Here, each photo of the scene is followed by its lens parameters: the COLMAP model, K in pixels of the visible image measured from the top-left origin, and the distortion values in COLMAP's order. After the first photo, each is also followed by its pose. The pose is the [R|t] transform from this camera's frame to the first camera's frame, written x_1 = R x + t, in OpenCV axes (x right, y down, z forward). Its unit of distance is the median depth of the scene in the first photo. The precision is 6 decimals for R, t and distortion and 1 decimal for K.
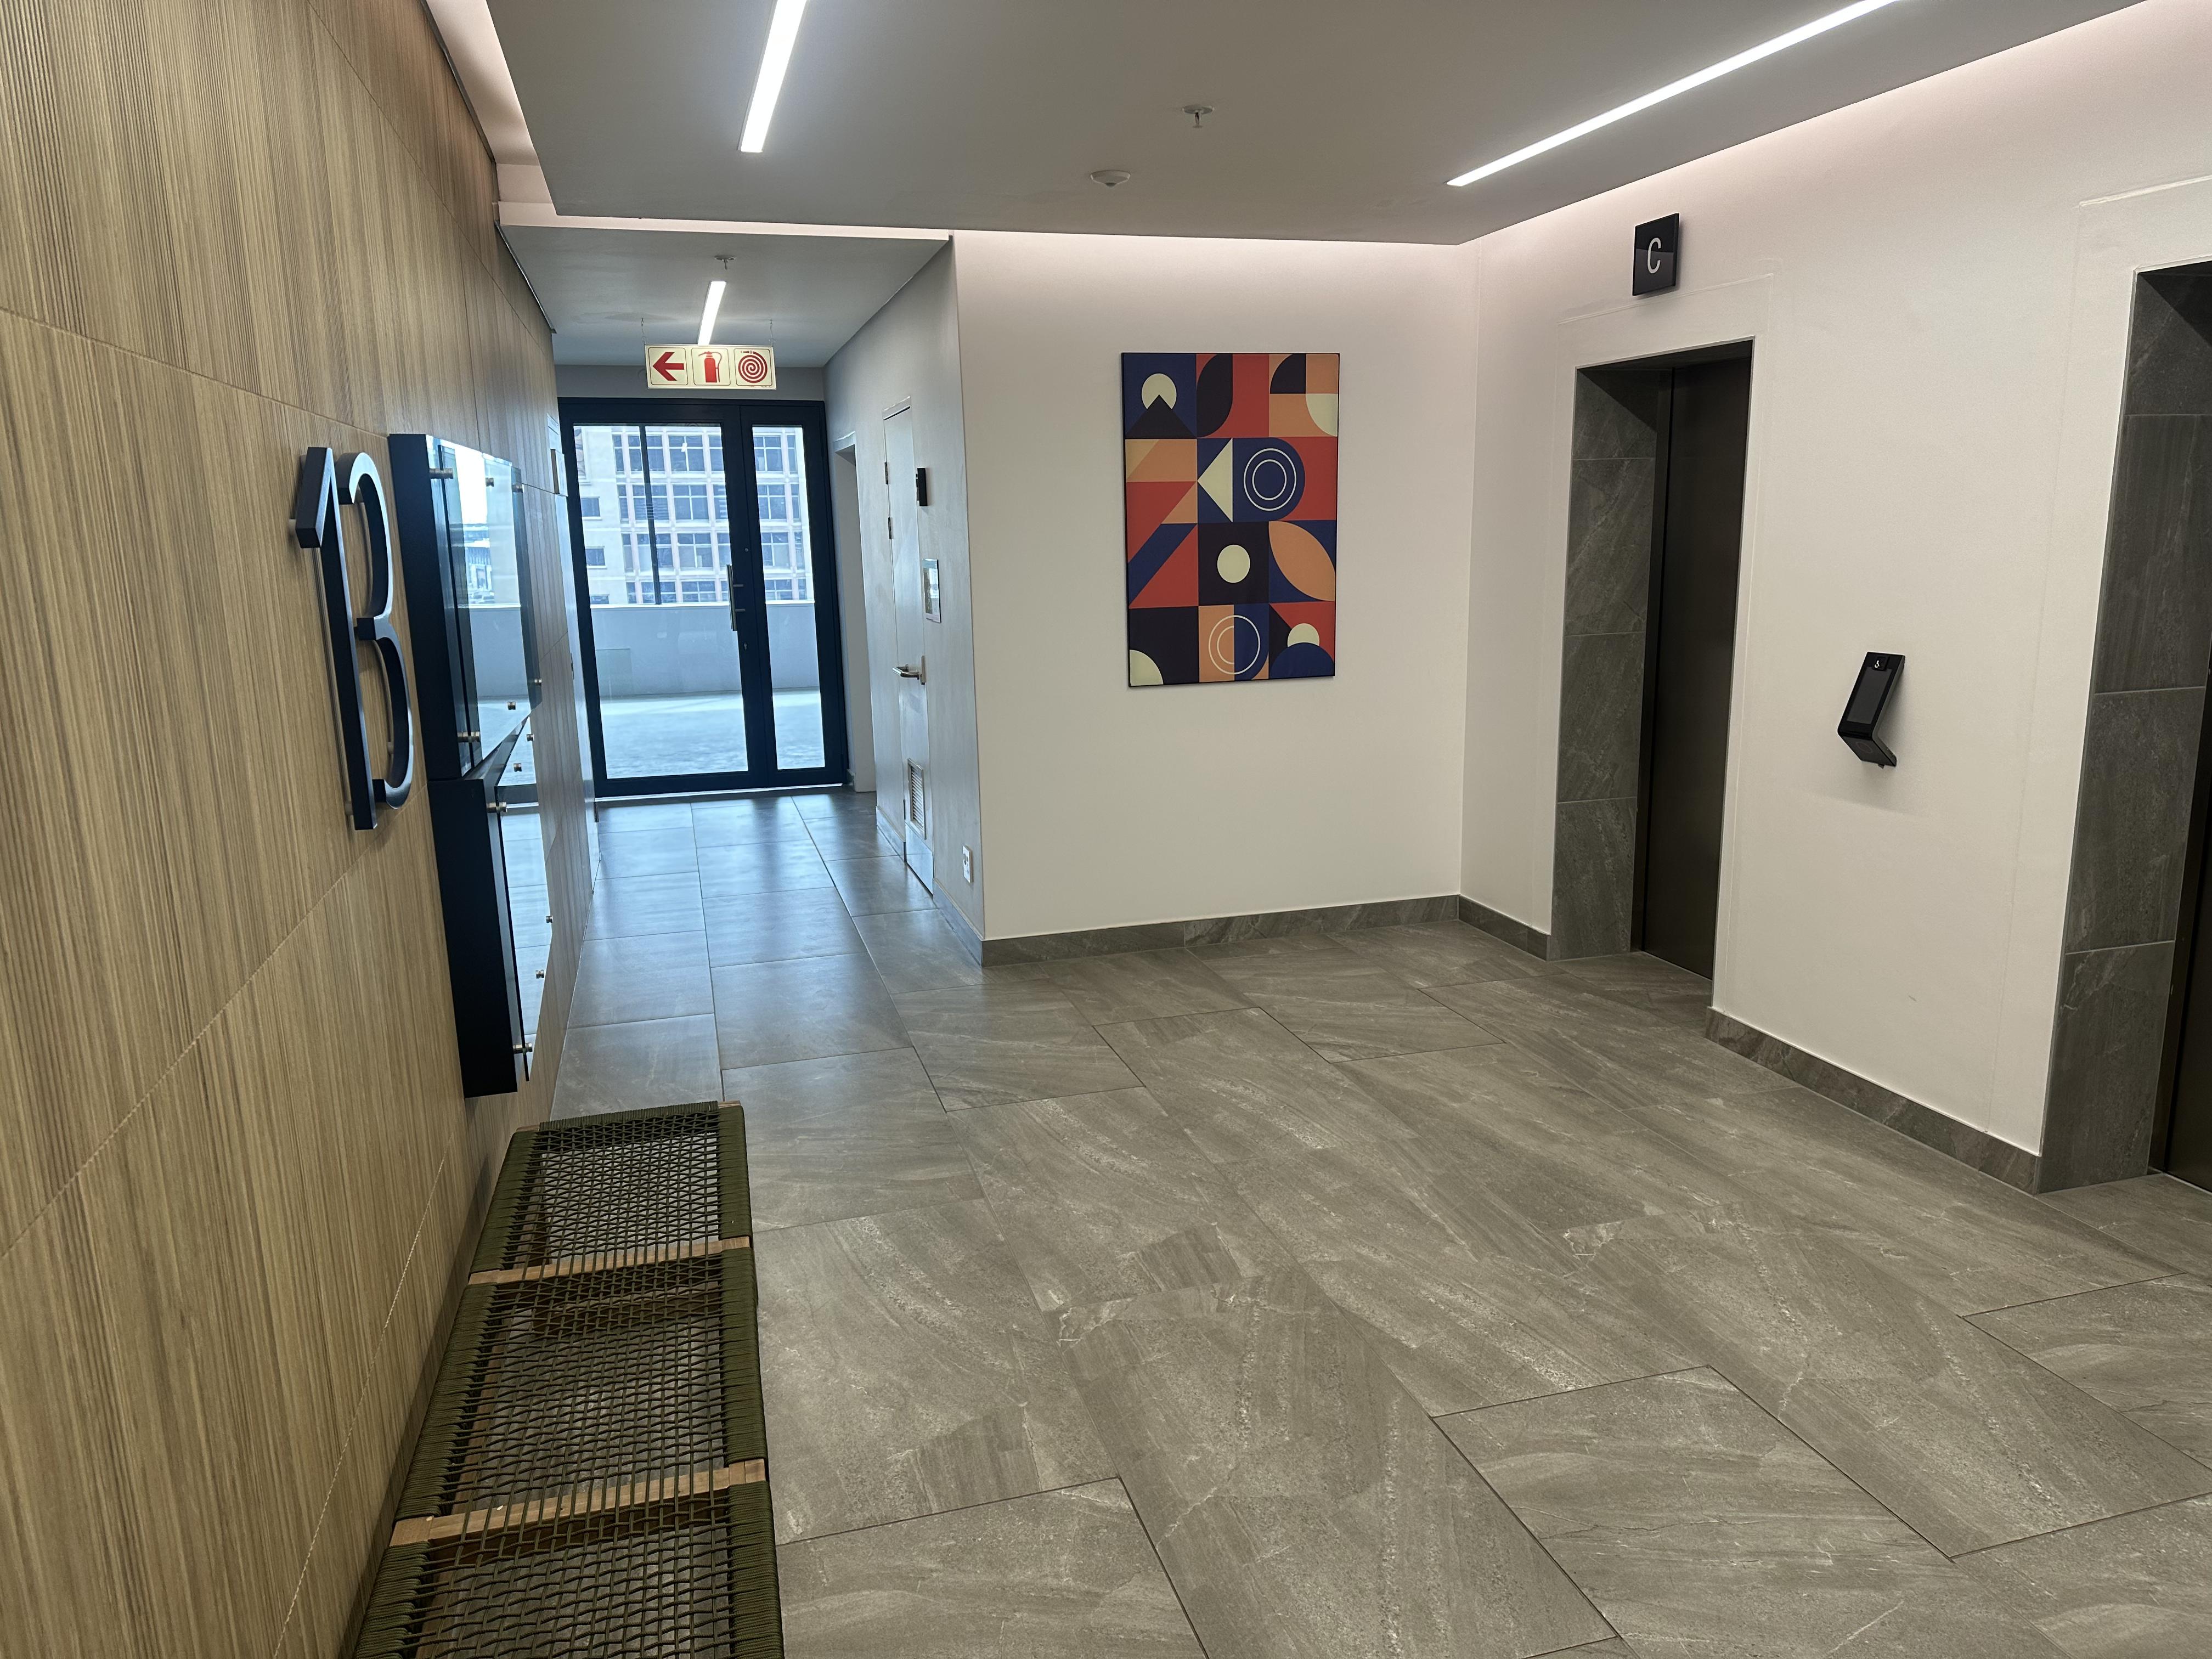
lens RADIAL K [[1520.8, 0, 1127.8], [0, 1520.8, 833.1], [0, 0, 1]] dist [0.008101, -0.008564]
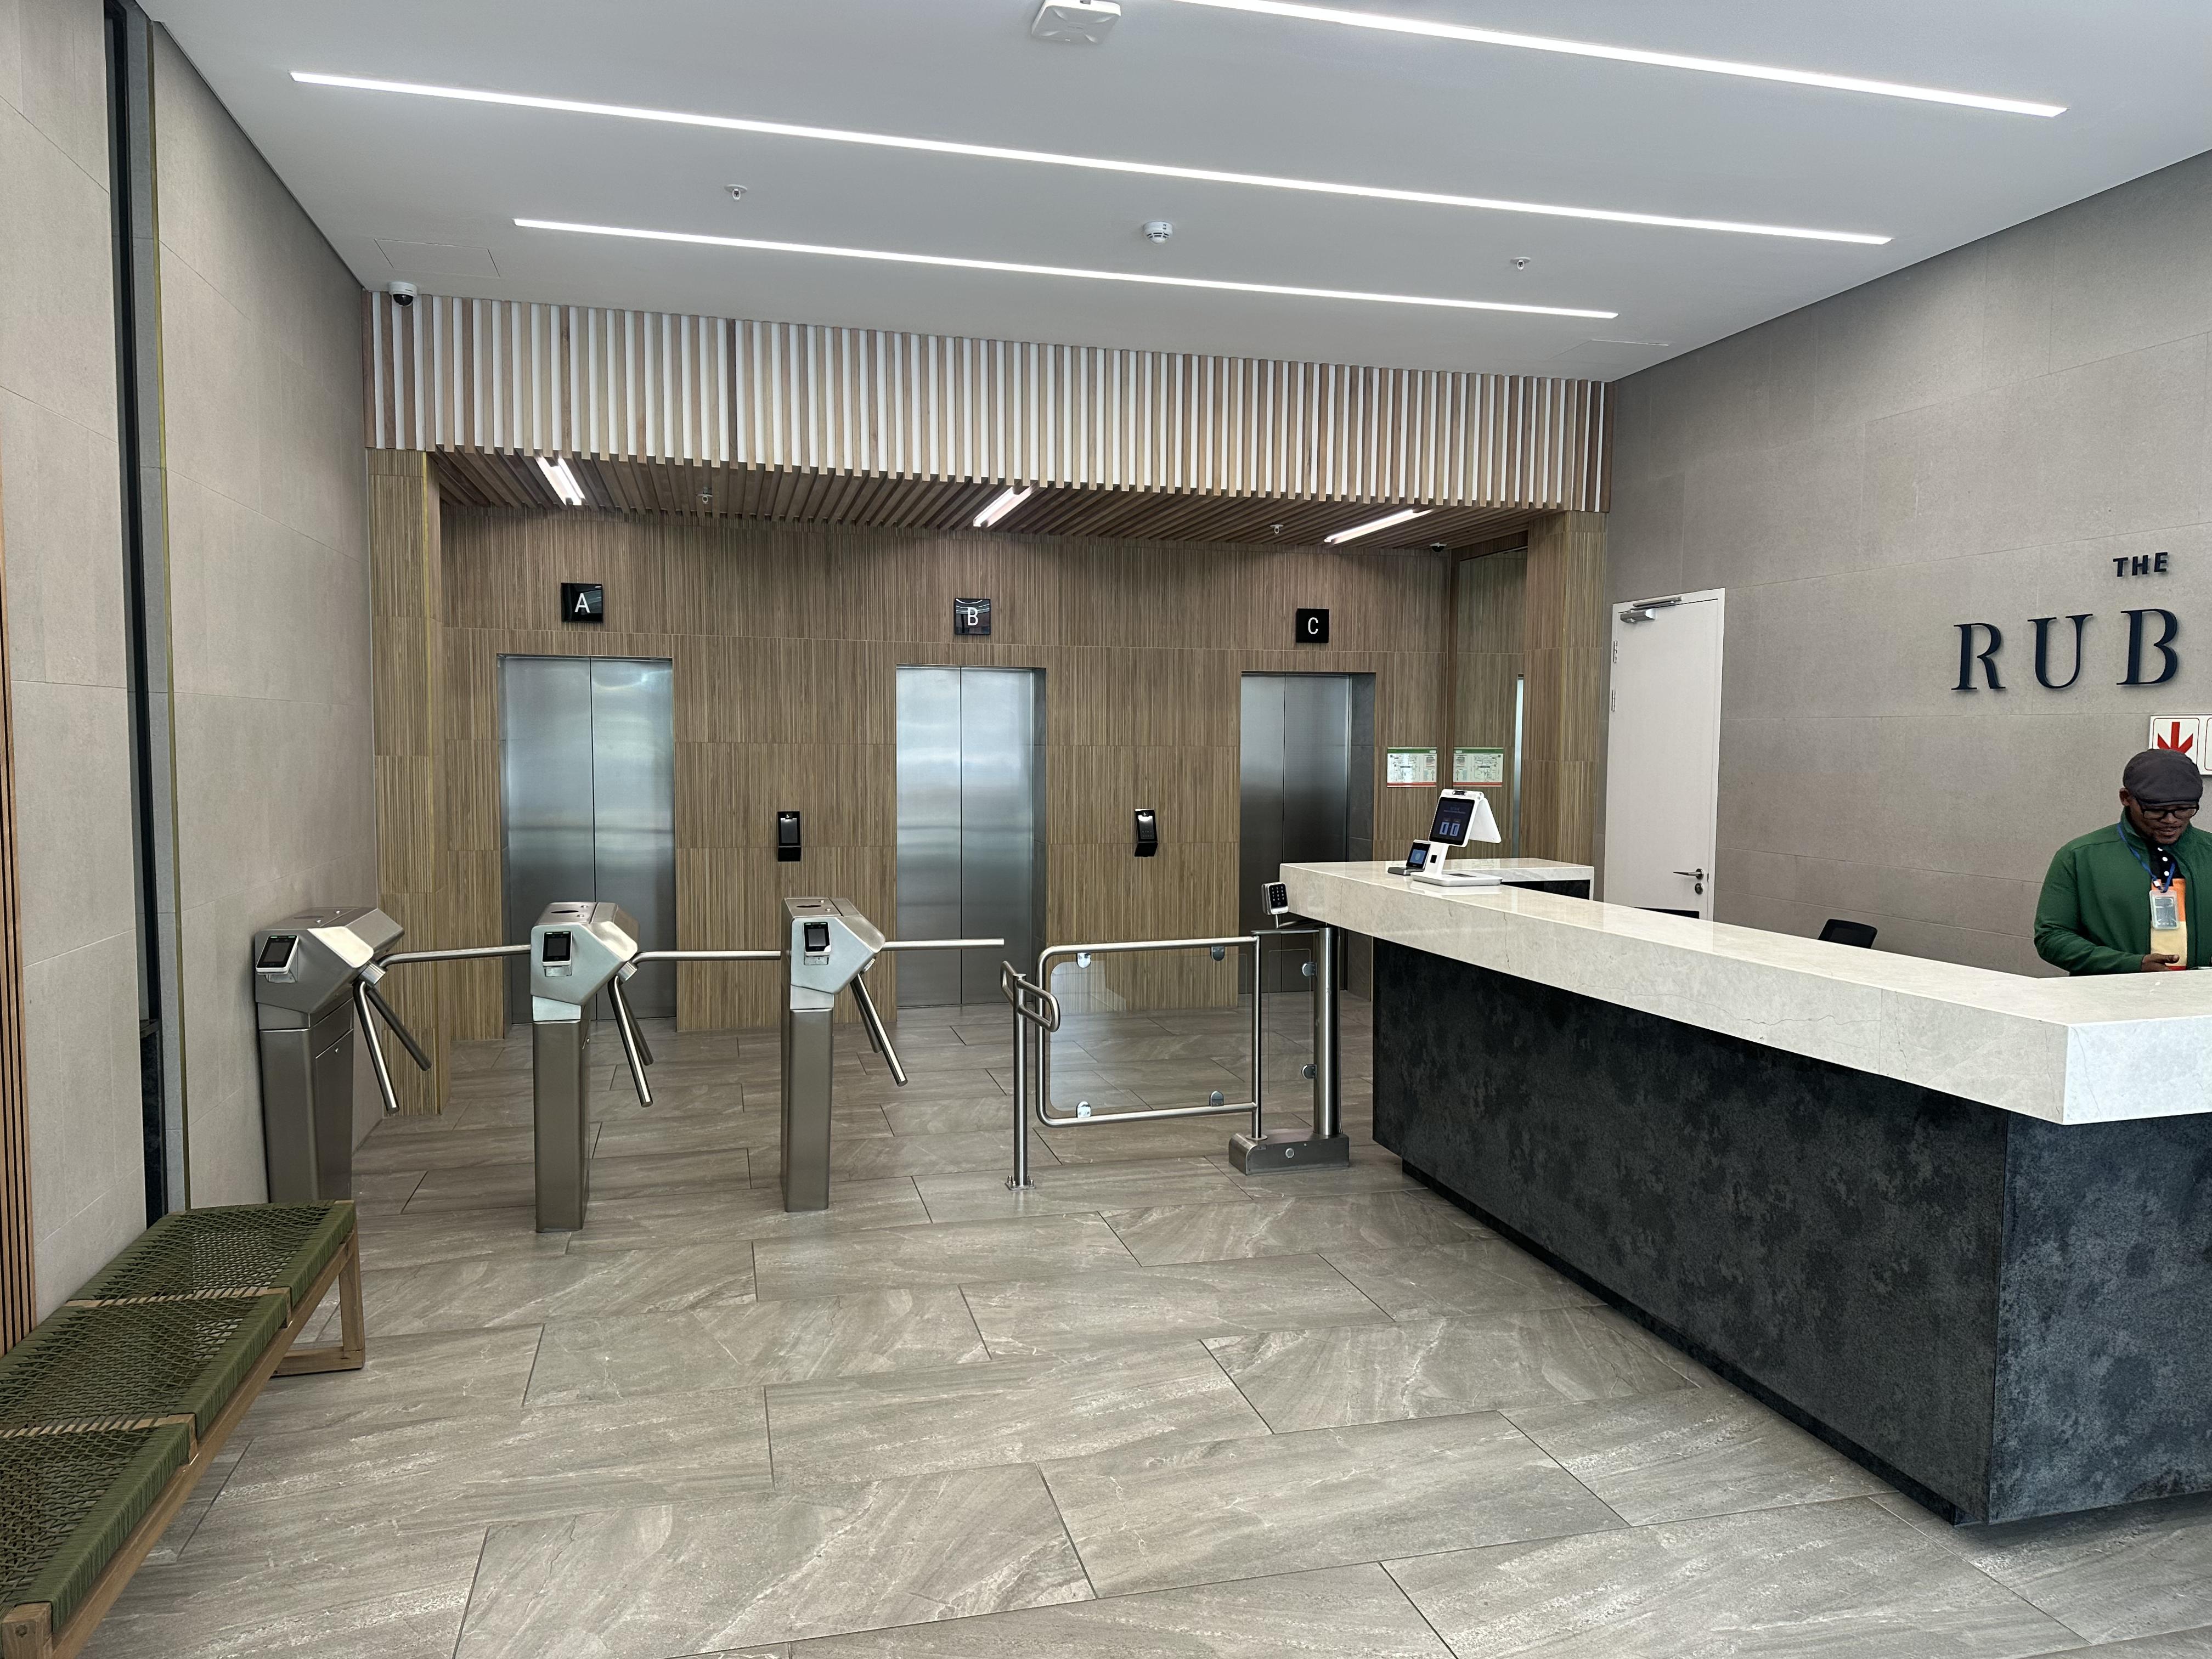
lens RADIAL K [[1520.8, 0, 1113.1], [0, 1520.8, 837.5], [0, 0, 1]] dist [0.008101, -0.008564]
pose [[-0.021795, 0.074468, -0.996985, 1.953879], [-0.210444, 0.974538, 0.077392, -0.269829], [0.977363, 0.211496, -0.005569, 1.163538]]
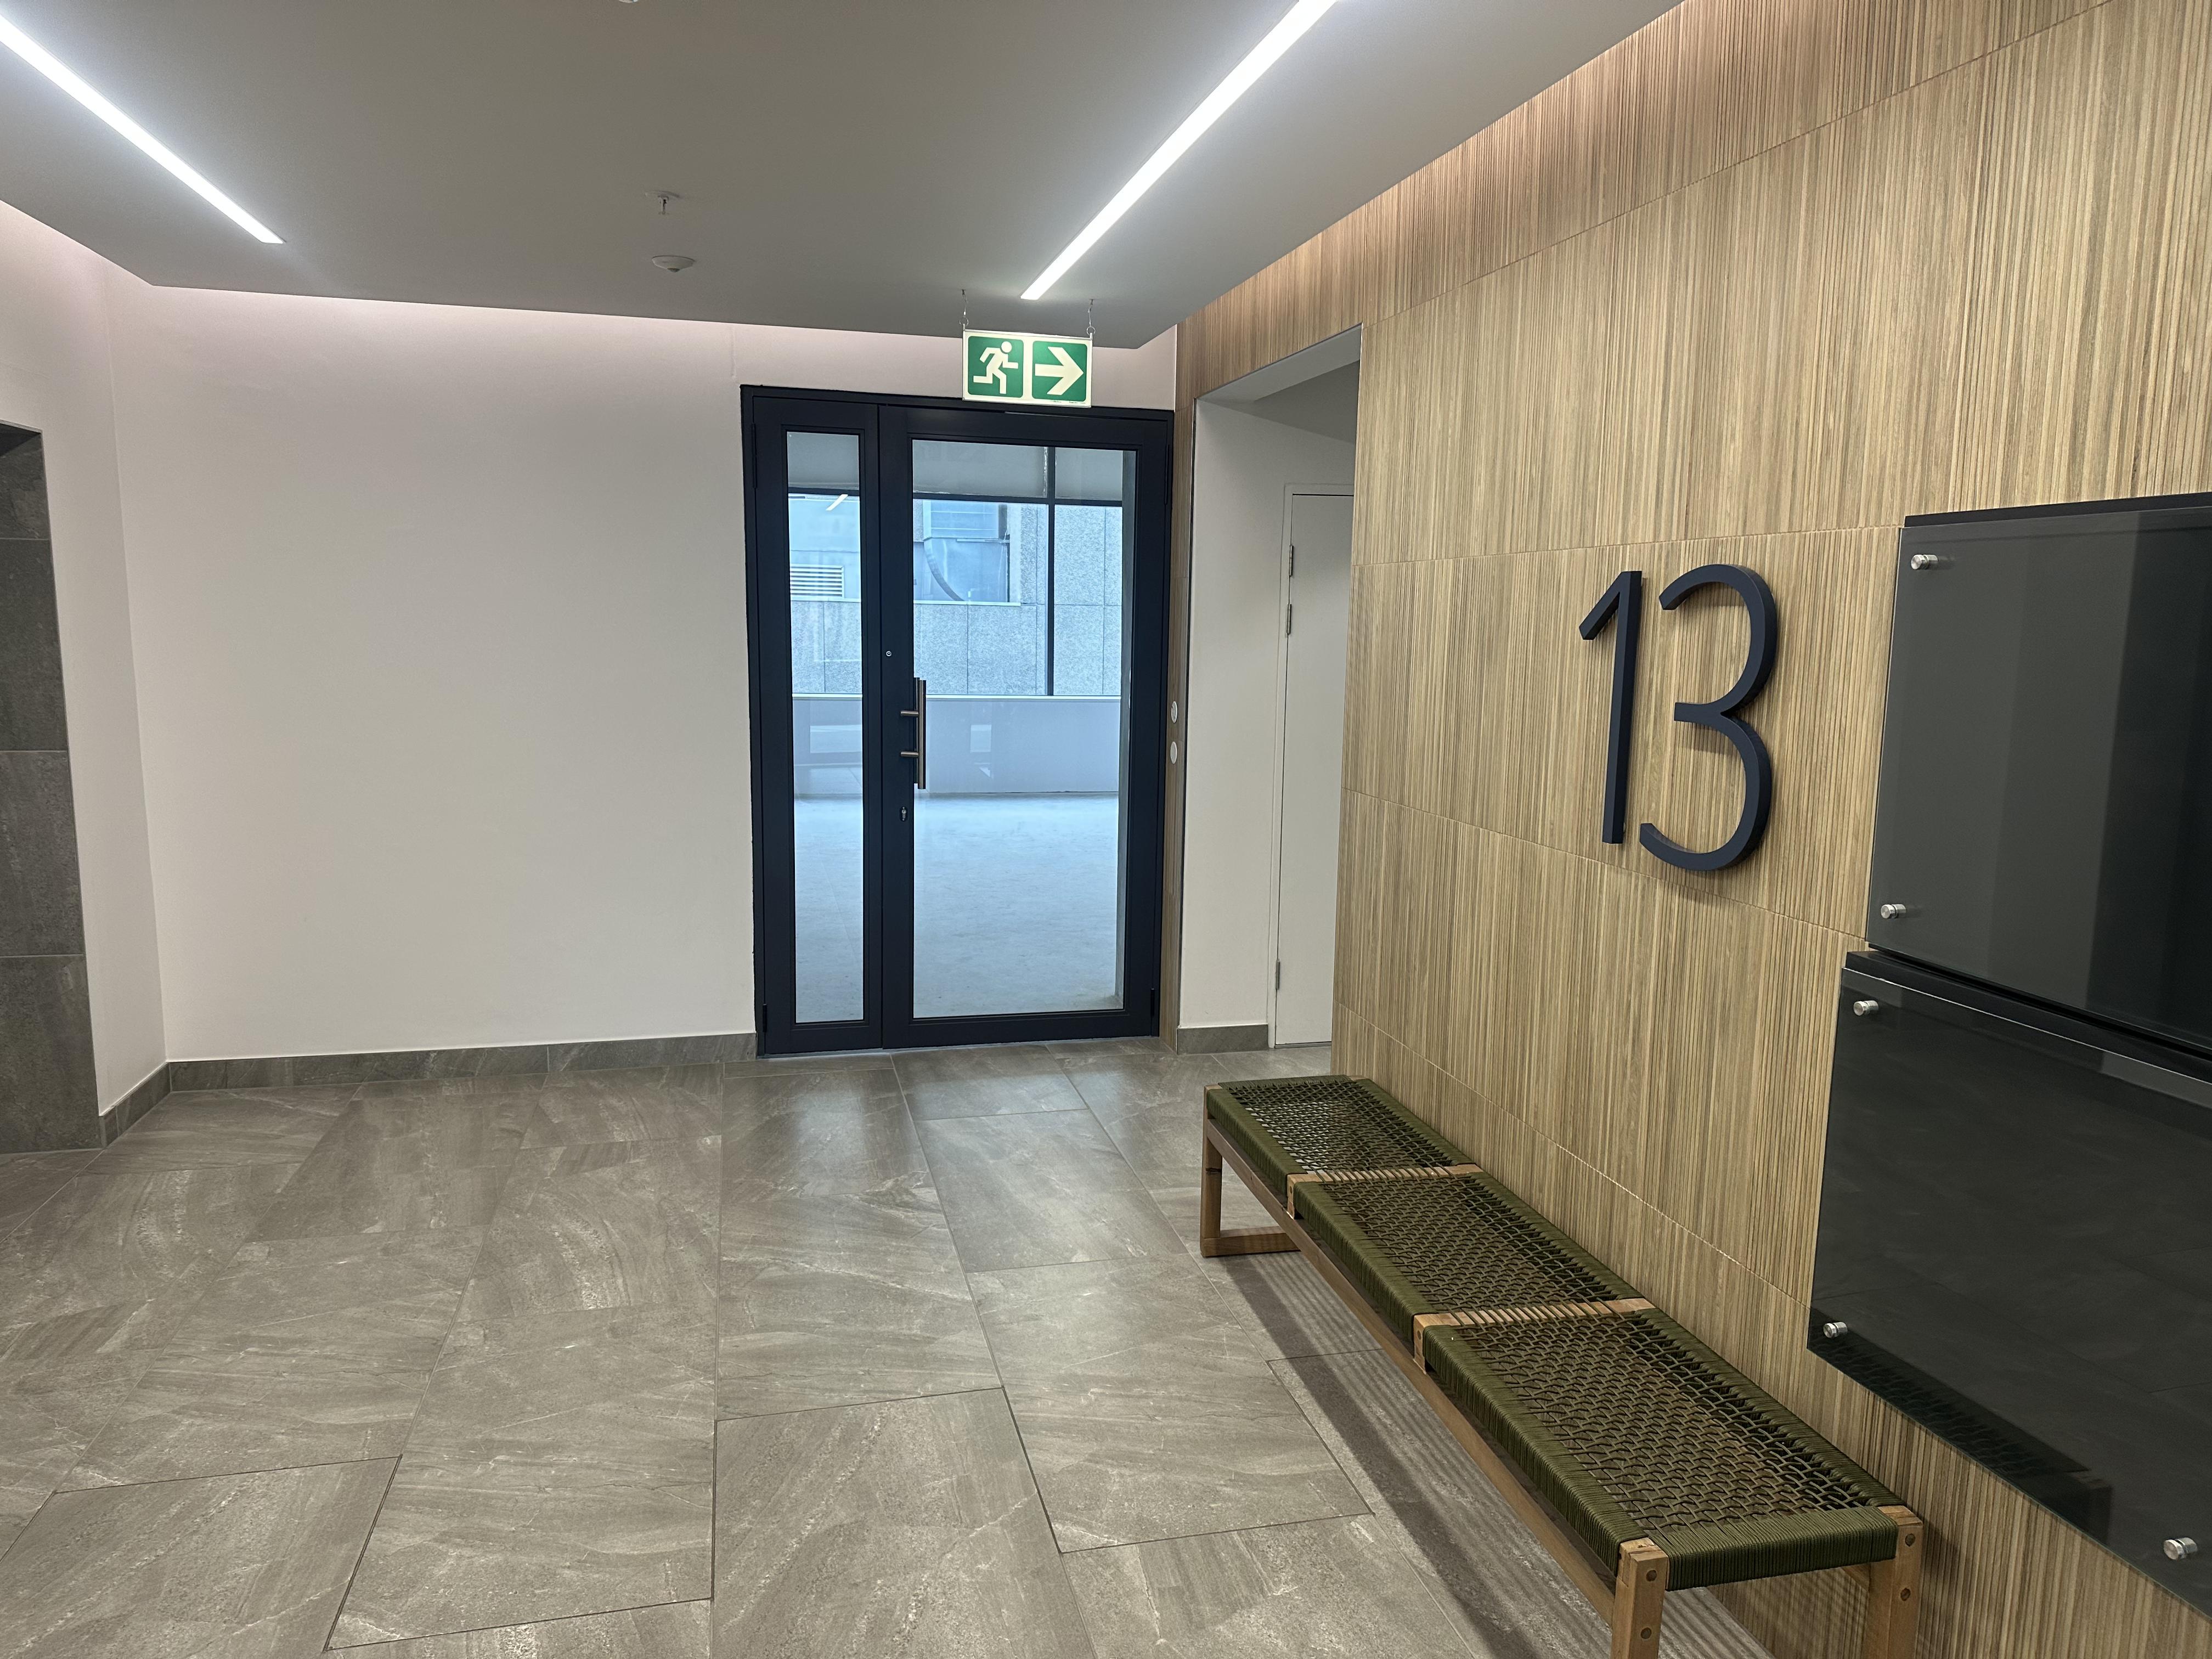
lens RADIAL K [[1520.8, 0, 1124.2], [0, 1520.8, 837.6], [0, 0, 1]] dist [0.008101, -0.008564]
pose [[-0.999096, -0.003631, 0.042363, -0.091790], [0.010654, 0.943185, 0.332097, -0.375282], [-0.041162, 0.332248, -0.942293, 1.843727]]
